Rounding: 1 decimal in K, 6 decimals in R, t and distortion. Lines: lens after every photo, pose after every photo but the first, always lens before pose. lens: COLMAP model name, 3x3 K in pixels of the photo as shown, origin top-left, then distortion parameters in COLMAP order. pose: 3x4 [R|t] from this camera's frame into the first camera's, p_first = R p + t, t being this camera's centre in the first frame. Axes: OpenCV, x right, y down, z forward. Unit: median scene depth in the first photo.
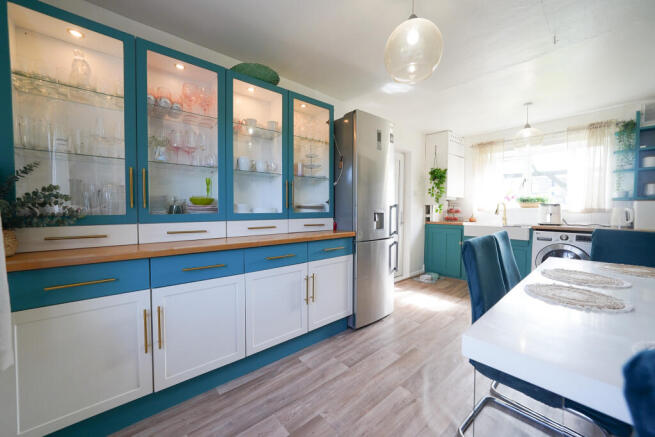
lens RADIAL K [[250.6, 0, 328.0], [0, 250.6, 217.8], [0, 0, 1]] dist [-0.000561, 0.000047]
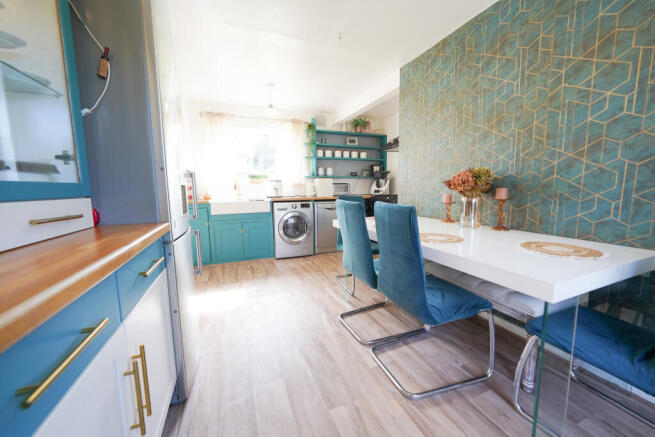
lens RADIAL K [[250.6, 0, 327.9], [0, 250.6, 217.3], [0, 0, 1]] dist [-0.000561, 0.000047]
pose [[0.333114, -0.118341, 0.935431, -0.194763], [0.049687, 0.992917, 0.107920, 0.006215], [-0.941577, 0.010529, 0.336635, 0.409267]]
